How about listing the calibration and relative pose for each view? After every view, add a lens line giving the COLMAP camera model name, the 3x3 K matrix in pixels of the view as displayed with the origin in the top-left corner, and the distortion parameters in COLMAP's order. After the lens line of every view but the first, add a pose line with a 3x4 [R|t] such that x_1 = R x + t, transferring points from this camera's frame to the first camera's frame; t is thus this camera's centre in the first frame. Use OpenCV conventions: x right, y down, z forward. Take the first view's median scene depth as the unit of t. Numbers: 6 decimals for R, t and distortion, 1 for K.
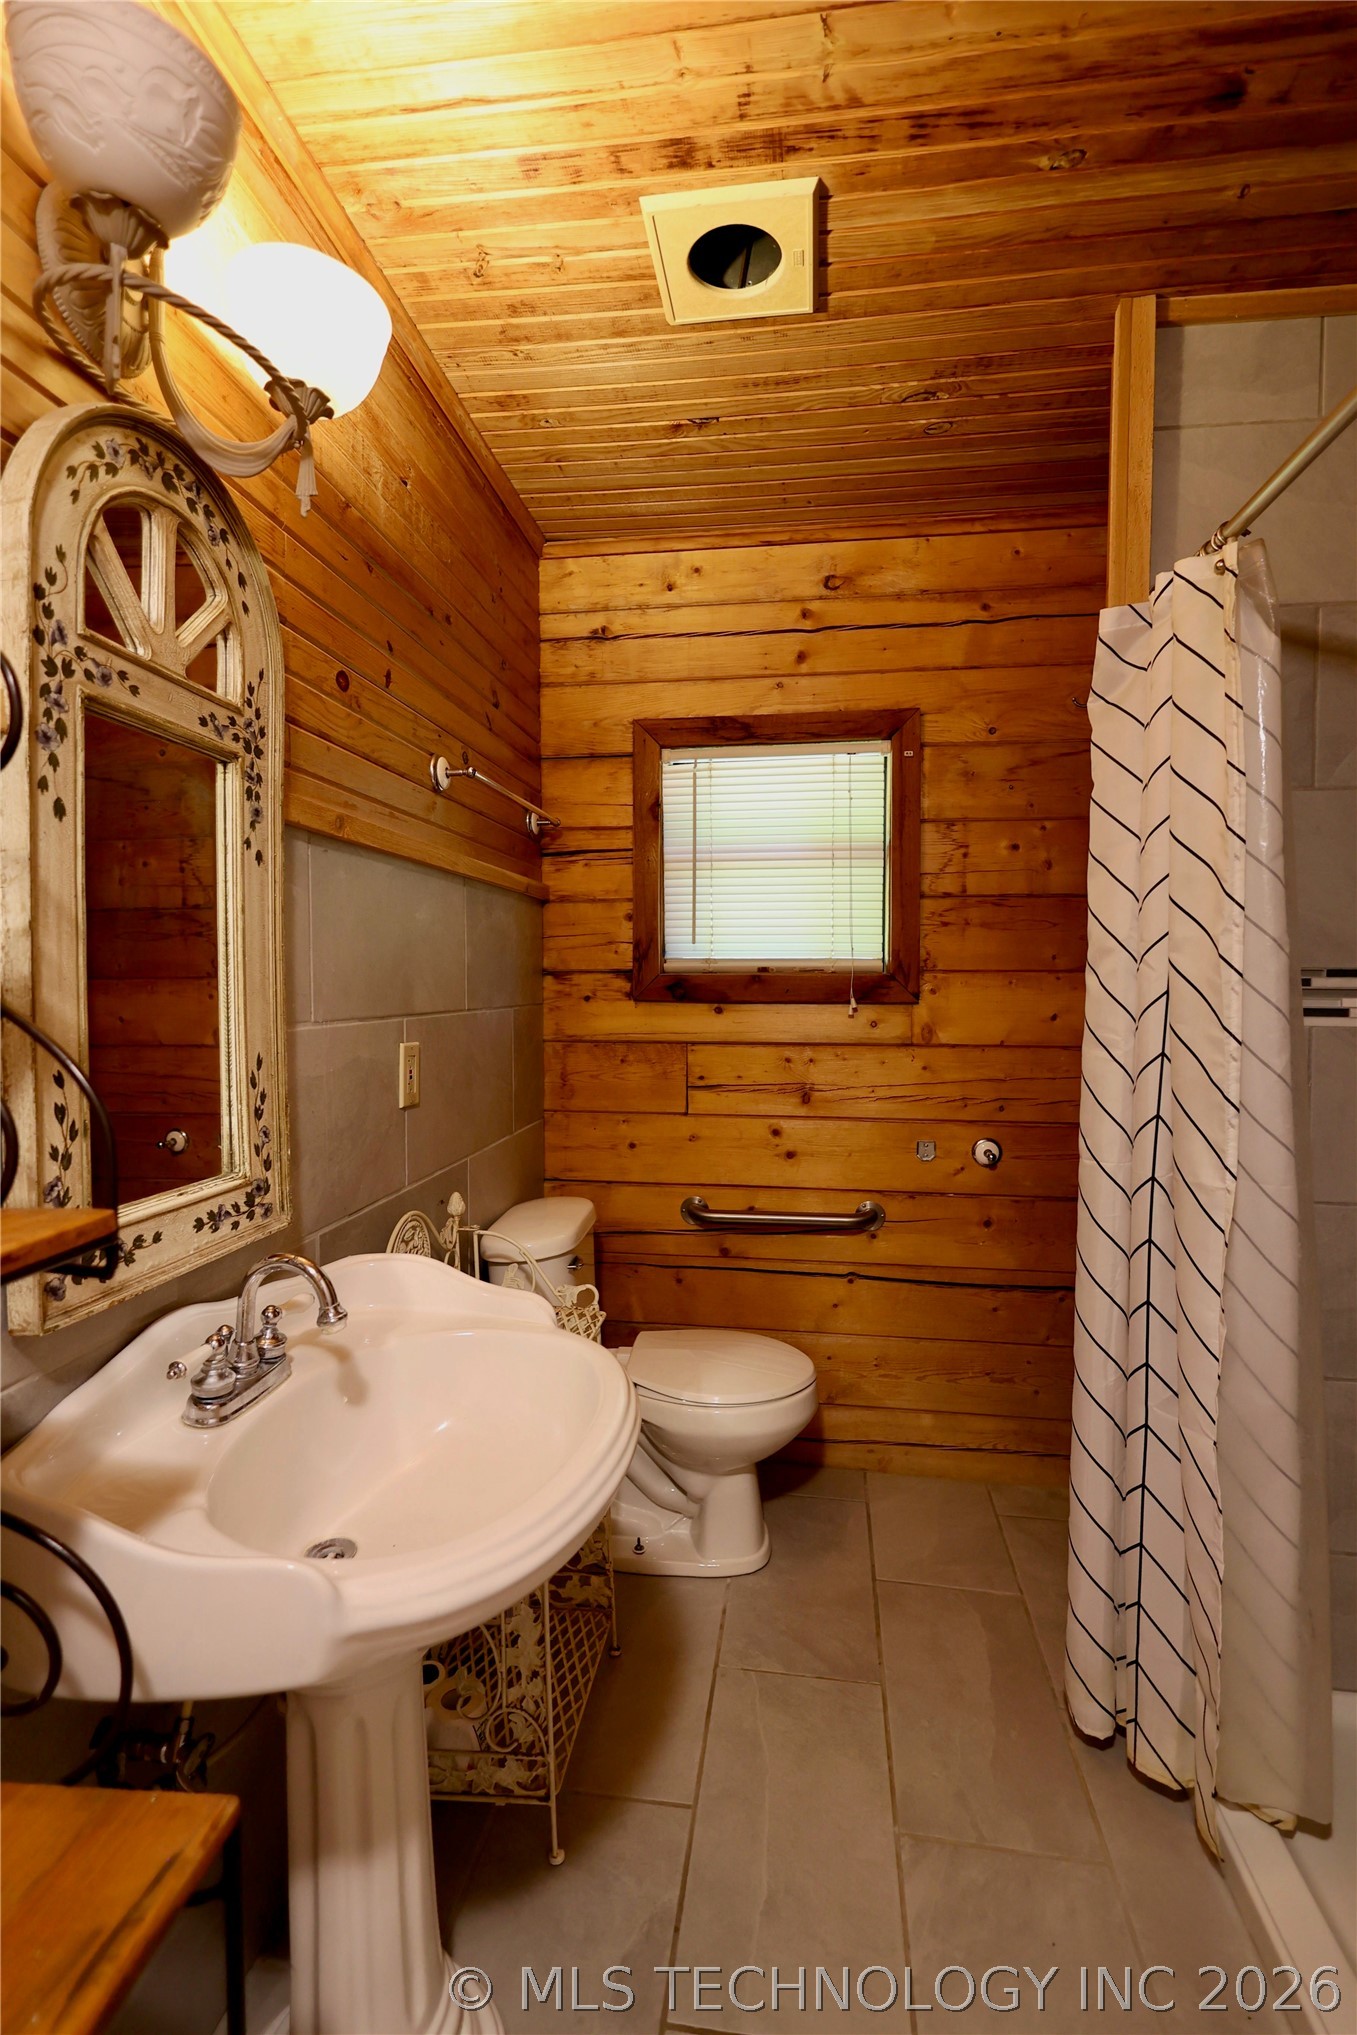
lens RADIAL K [[942.9, 0, 678.5], [0, 942.9, 1017.5], [0, 0, 1]] dist [-0.003083, 0.000012]
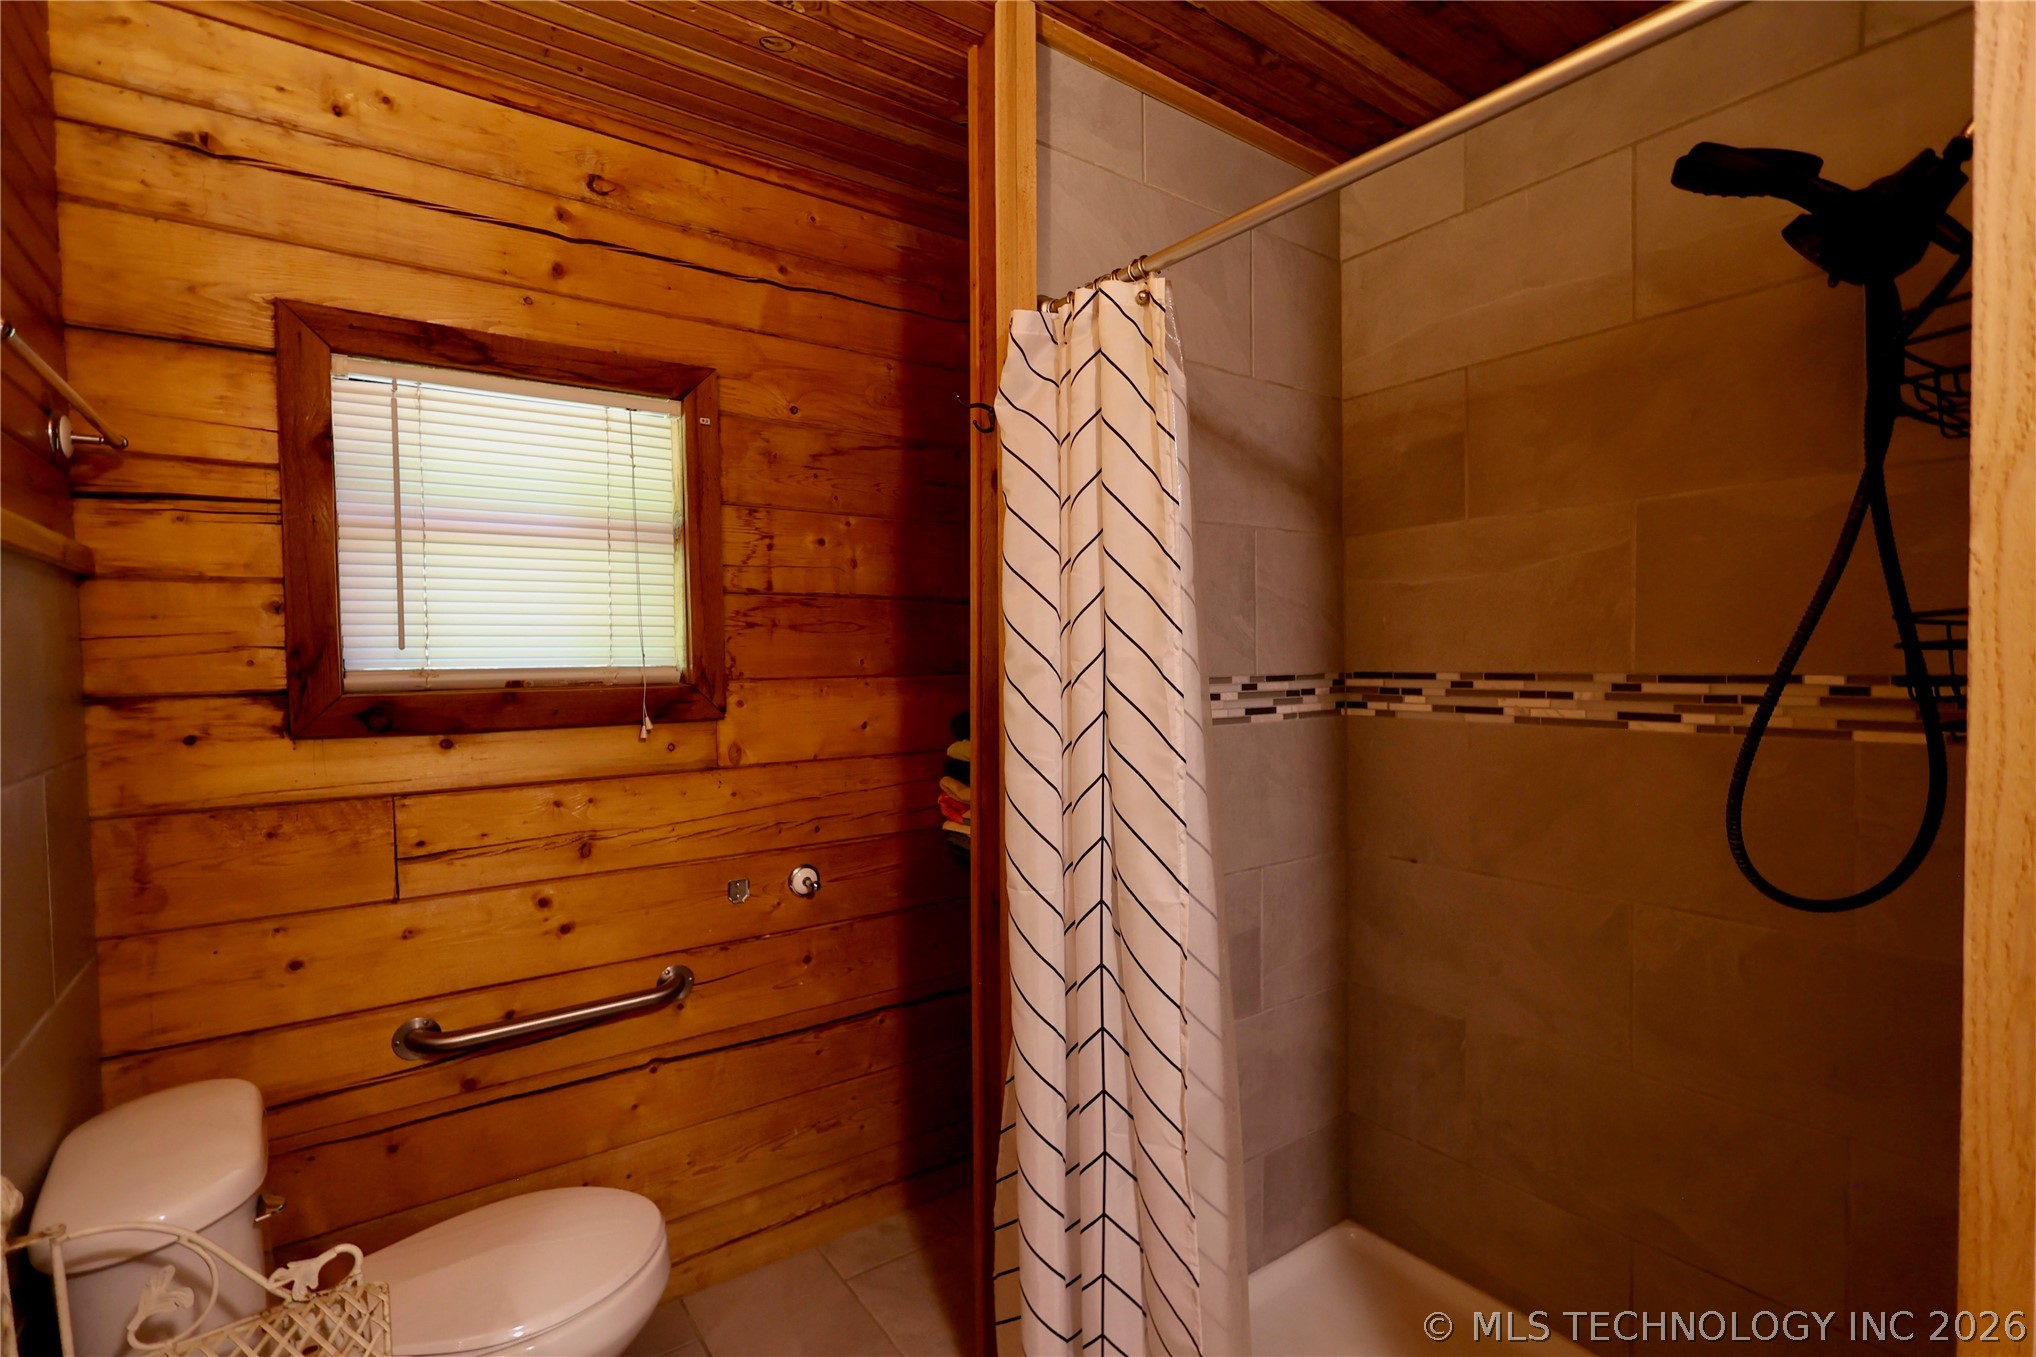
lens RADIAL K [[943.4, 0, 1019.8], [0, 943.4, 684.7], [0, 0, 1]] dist [-0.003083, 0.000012]
pose [[0.716624, -0.034902, 0.696586, -0.140704], [0.041985, 0.999095, 0.006867, -0.039383], [-0.696195, 0.024325, 0.717441, 0.205873]]
